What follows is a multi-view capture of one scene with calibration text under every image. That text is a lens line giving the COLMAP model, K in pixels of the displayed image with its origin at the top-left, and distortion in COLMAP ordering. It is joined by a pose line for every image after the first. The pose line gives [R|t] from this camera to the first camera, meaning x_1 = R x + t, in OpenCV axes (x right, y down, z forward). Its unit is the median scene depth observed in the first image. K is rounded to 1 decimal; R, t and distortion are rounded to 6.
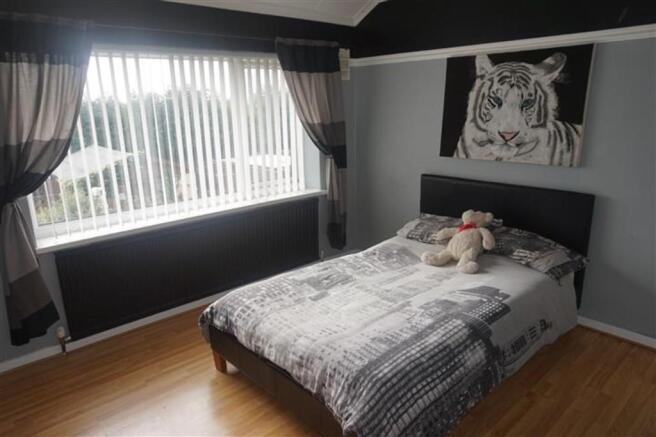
lens RADIAL K [[448.1, 0, 325.3], [0, 448.1, 220.2], [0, 0, 1]] dist [-0.000774, 0.004152]
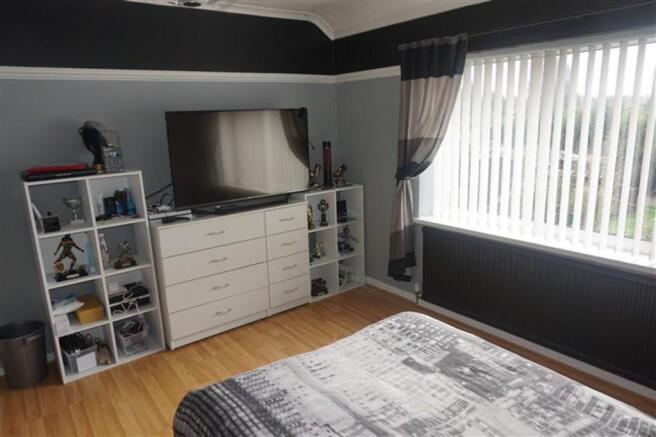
lens RADIAL K [[448.1, 0, 325.2], [0, 448.1, 217.8], [0, 0, 1]] dist [-0.000774, 0.004152]
pose [[-0.081244, 0.250845, -0.964612, 0.664522], [-0.220241, 0.939369, 0.262830, -0.231862], [0.972056, 0.233800, -0.021072, 0.787627]]
